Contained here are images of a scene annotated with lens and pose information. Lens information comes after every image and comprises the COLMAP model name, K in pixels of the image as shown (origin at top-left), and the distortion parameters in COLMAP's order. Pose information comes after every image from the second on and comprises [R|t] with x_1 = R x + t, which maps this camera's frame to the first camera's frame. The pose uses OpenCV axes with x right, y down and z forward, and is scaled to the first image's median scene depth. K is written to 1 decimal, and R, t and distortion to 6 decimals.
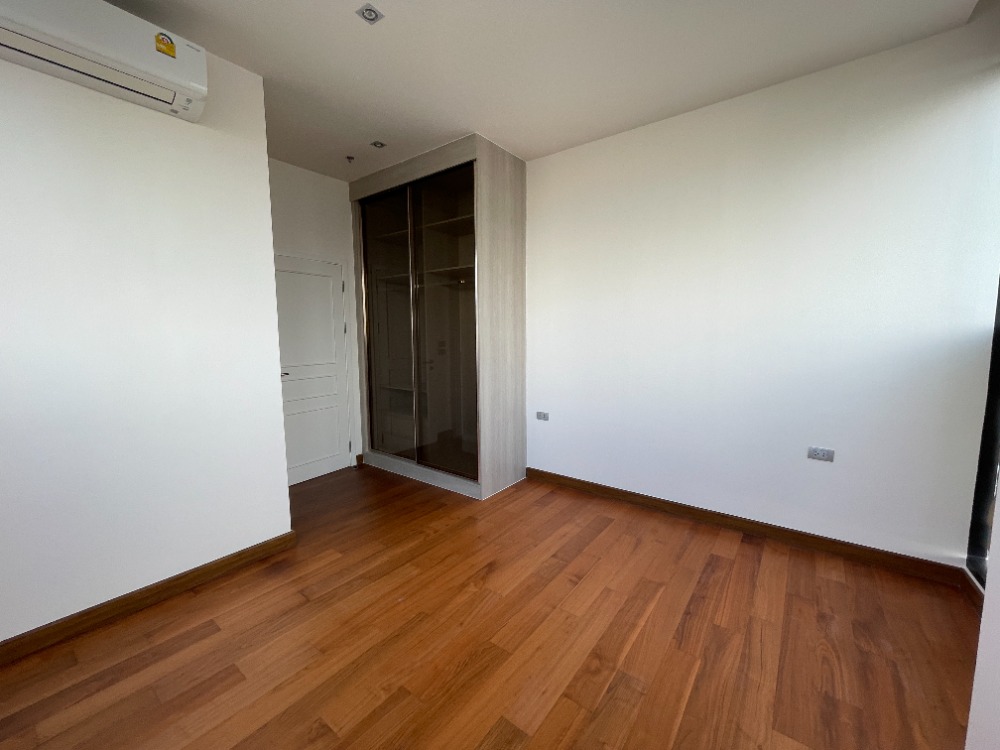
lens RADIAL K [[405.1, 0, 500.0], [0, 405.1, 375.0], [0, 0, 1]] dist [-0.000766, -0.000425]
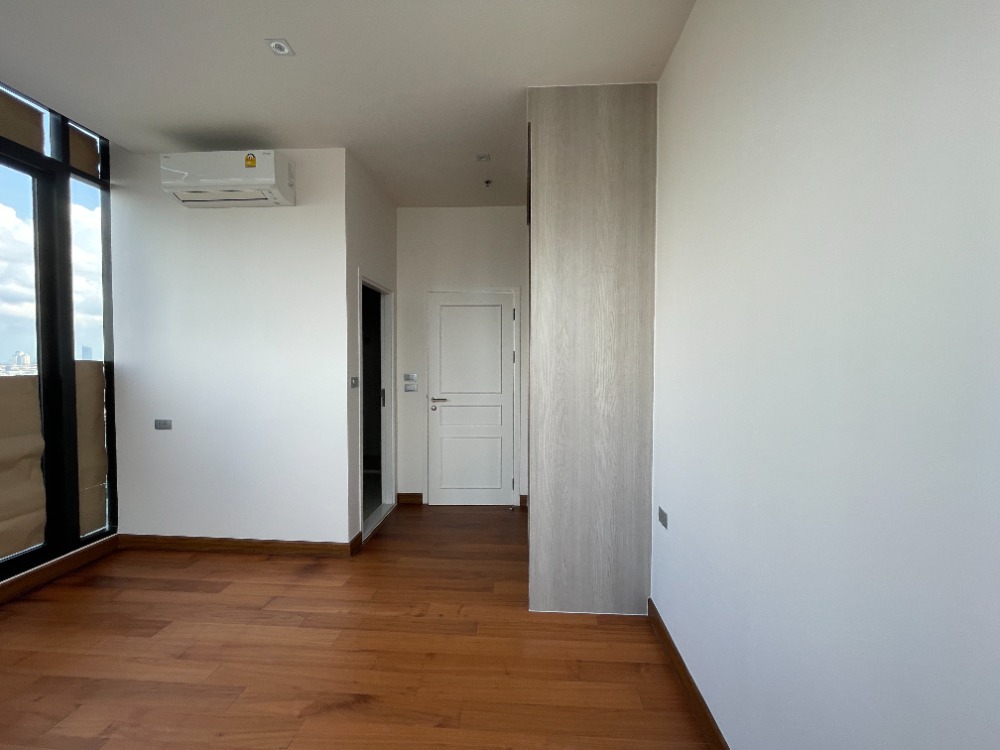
lens RADIAL K [[405.1, 0, 500.0], [0, 405.1, 375.0], [0, 0, 1]] dist [-0.000766, -0.000425]
pose [[0.554009, 0.036528, -0.831709, 0.682072], [-0.094776, 0.995309, -0.019418, -0.093251], [0.827098, 0.089584, 0.554872, 0.782880]]
